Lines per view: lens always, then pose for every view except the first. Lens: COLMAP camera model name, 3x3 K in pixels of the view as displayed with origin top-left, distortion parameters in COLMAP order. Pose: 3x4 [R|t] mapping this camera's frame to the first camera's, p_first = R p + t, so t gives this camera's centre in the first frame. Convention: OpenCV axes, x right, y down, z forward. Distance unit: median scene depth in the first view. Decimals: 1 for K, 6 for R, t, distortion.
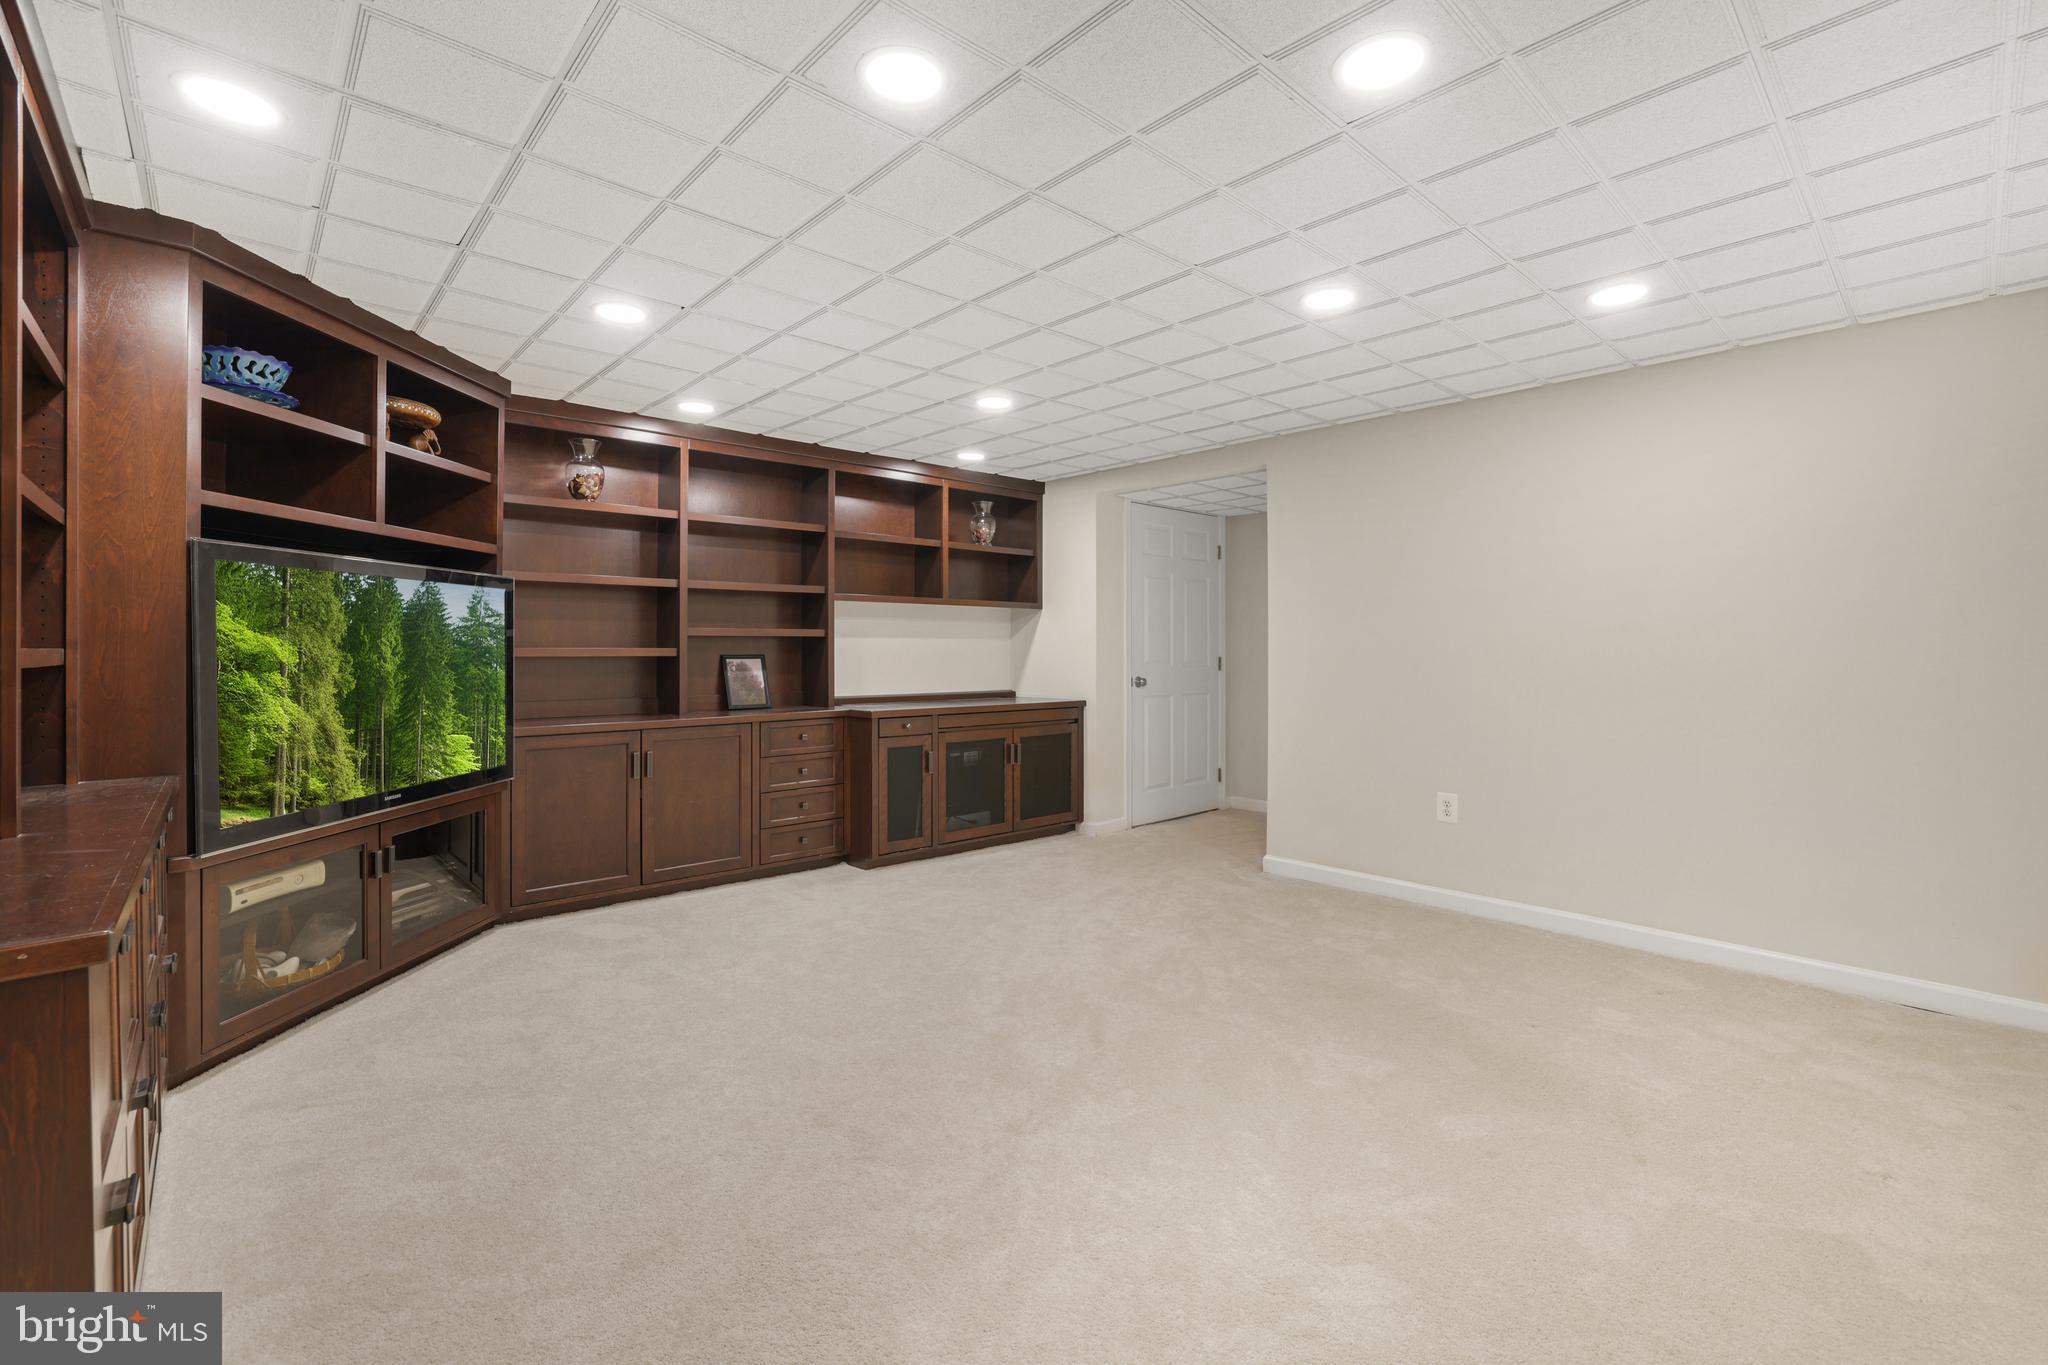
lens RADIAL K [[888.9, 0, 1006.2], [0, 888.9, 655.5], [0, 0, 1]] dist [-0.013569, -0.000120]
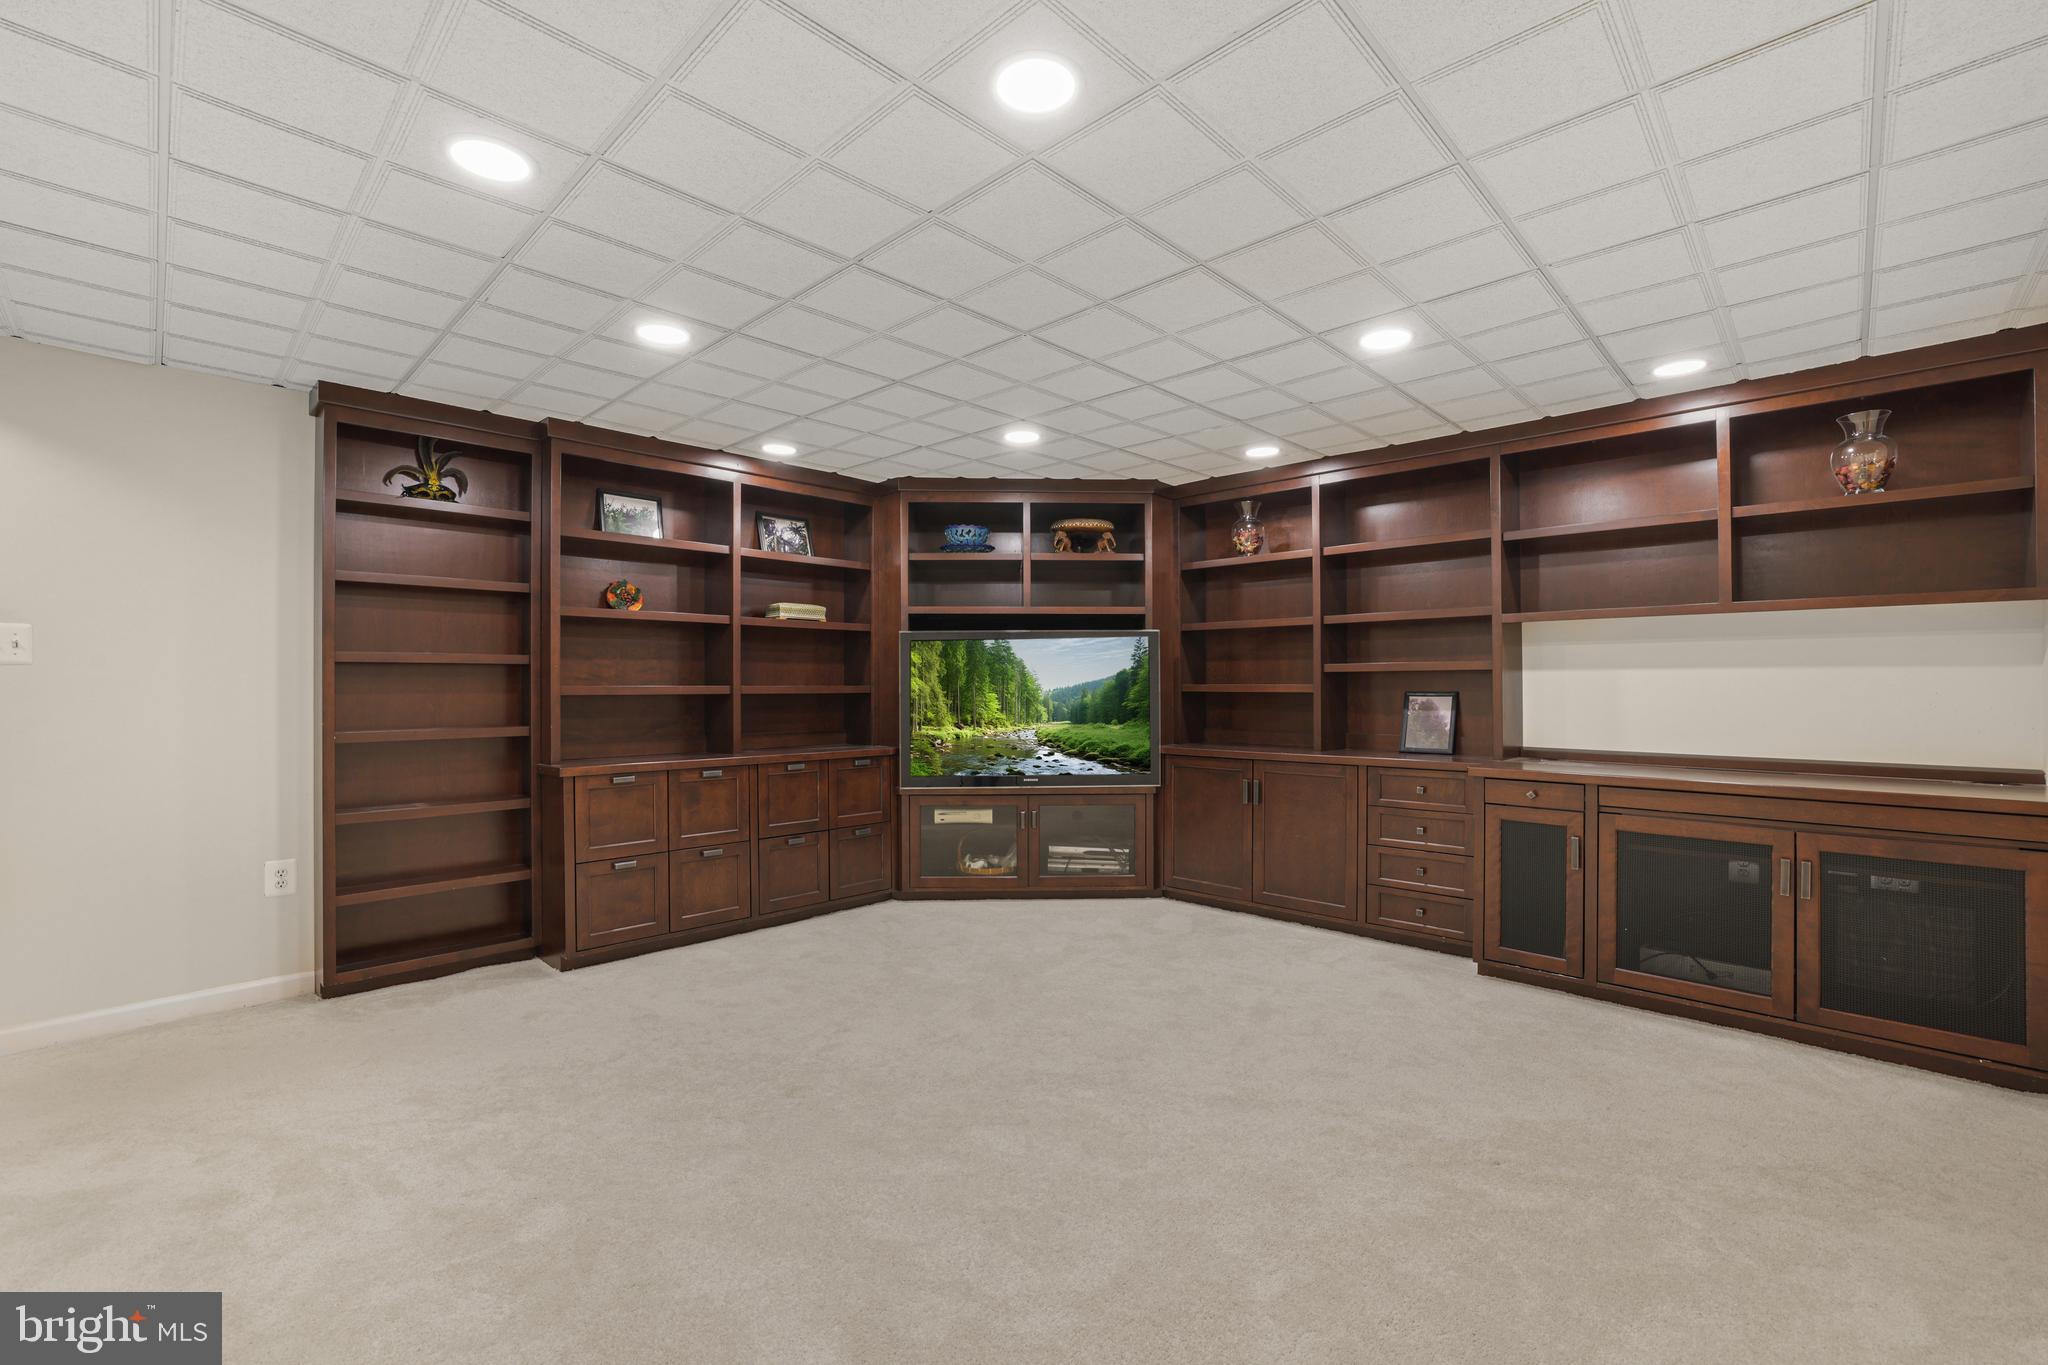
lens RADIAL K [[888.9, 0, 1021.6], [0, 888.9, 679.8], [0, 0, 1]] dist [-0.013569, -0.000120]
pose [[0.084075, -0.004556, -0.996449, 0.551533], [-0.004281, 0.999979, -0.004934, -0.006499], [0.996450, 0.004681, 0.084054, 0.528192]]
